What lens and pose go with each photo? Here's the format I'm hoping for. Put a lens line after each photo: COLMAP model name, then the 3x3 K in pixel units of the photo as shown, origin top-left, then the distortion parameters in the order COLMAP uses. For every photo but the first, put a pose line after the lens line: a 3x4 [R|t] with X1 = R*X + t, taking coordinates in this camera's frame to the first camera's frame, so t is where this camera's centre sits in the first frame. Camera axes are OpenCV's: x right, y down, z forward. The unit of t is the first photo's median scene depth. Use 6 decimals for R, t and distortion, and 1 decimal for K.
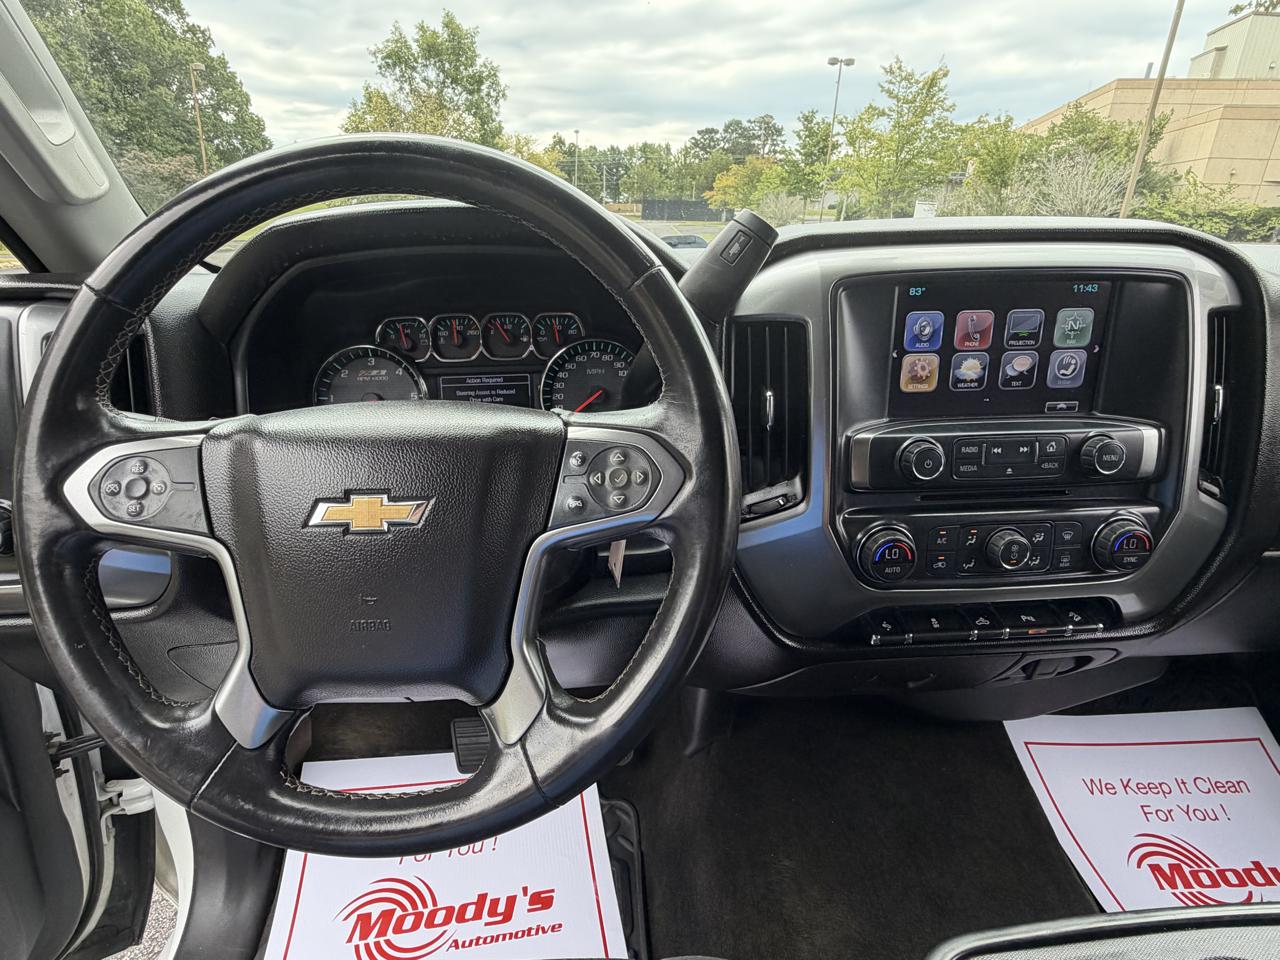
lens RADIAL K [[717.2, 0, 616.8], [0, 717.2, 482.7], [0, 0, 1]] dist [0.001847, -0.000418]
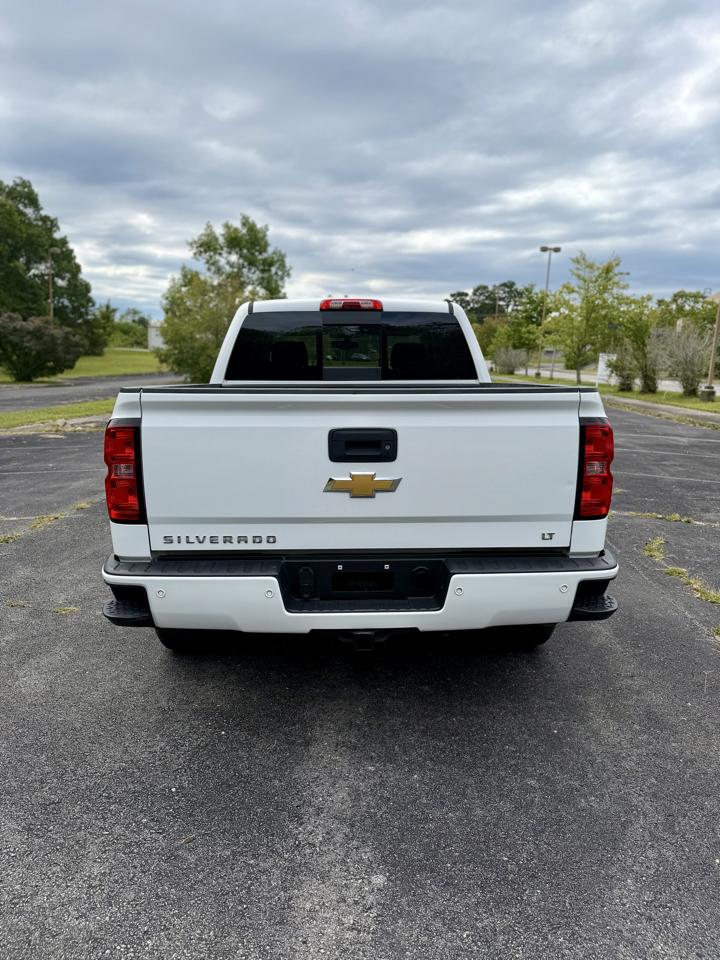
lens RADIAL K [[666.9, 0, 361.3], [0, 666.9, 501.3], [0, 0, 1]] dist [0.043974, -0.051341]
pose [[0.999524, 0.015243, -0.026811, 0.027436], [-0.019120, 0.988367, -0.150879, 0.087638], [0.024200, 0.151320, 0.988189, -0.240203]]
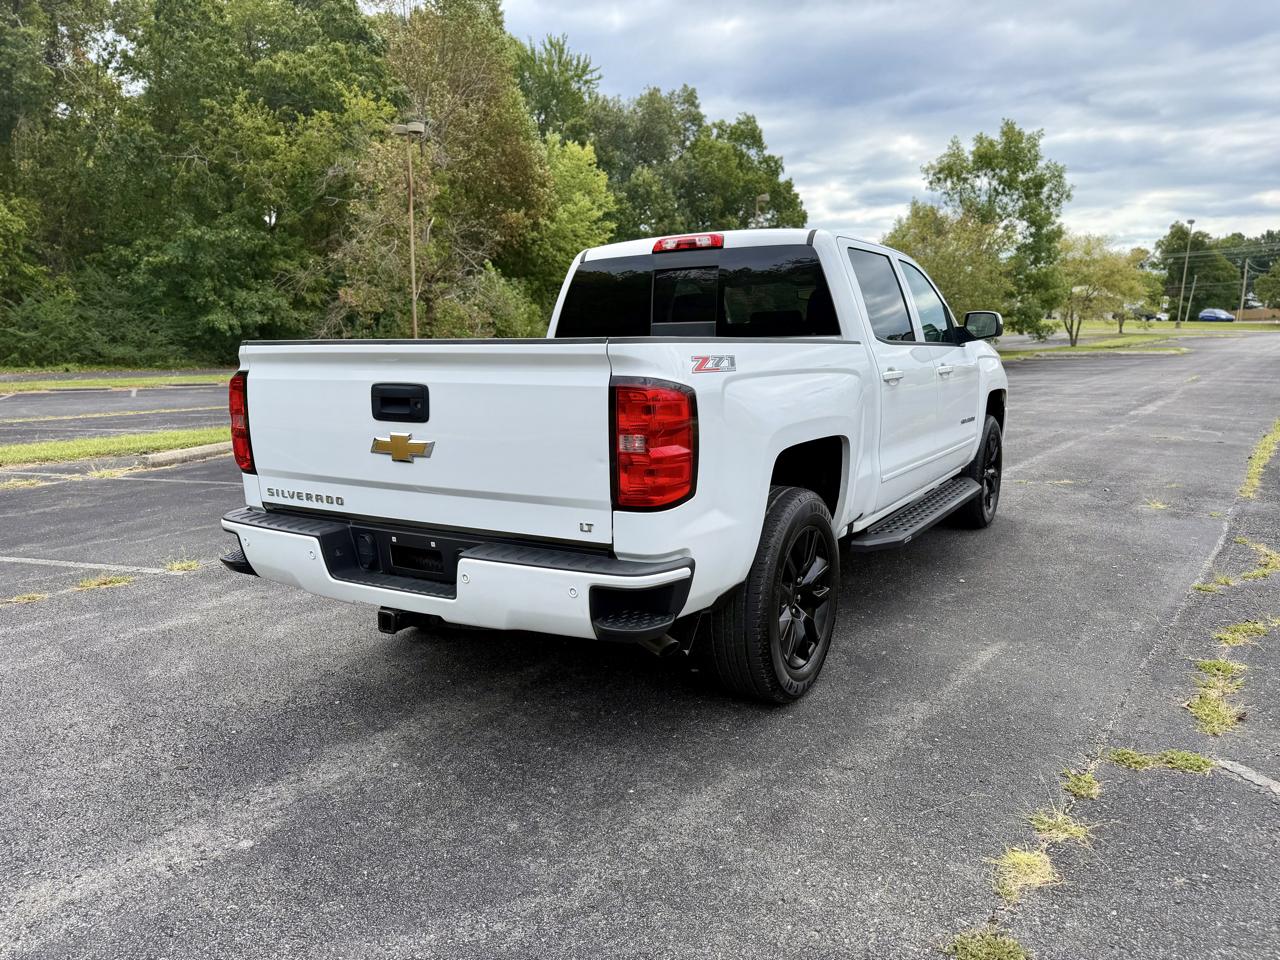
lens RADIAL K [[889.2, 0, 646.6], [0, 889.2, 518.3], [0, 0, 1]] dist [0.043974, -0.051341]
pose [[0.824534, 0.108764, -0.555260, 0.128793], [-0.189097, 0.977894, -0.089250, 0.083513], [0.533278, 0.178588, 0.826874, -0.219751]]
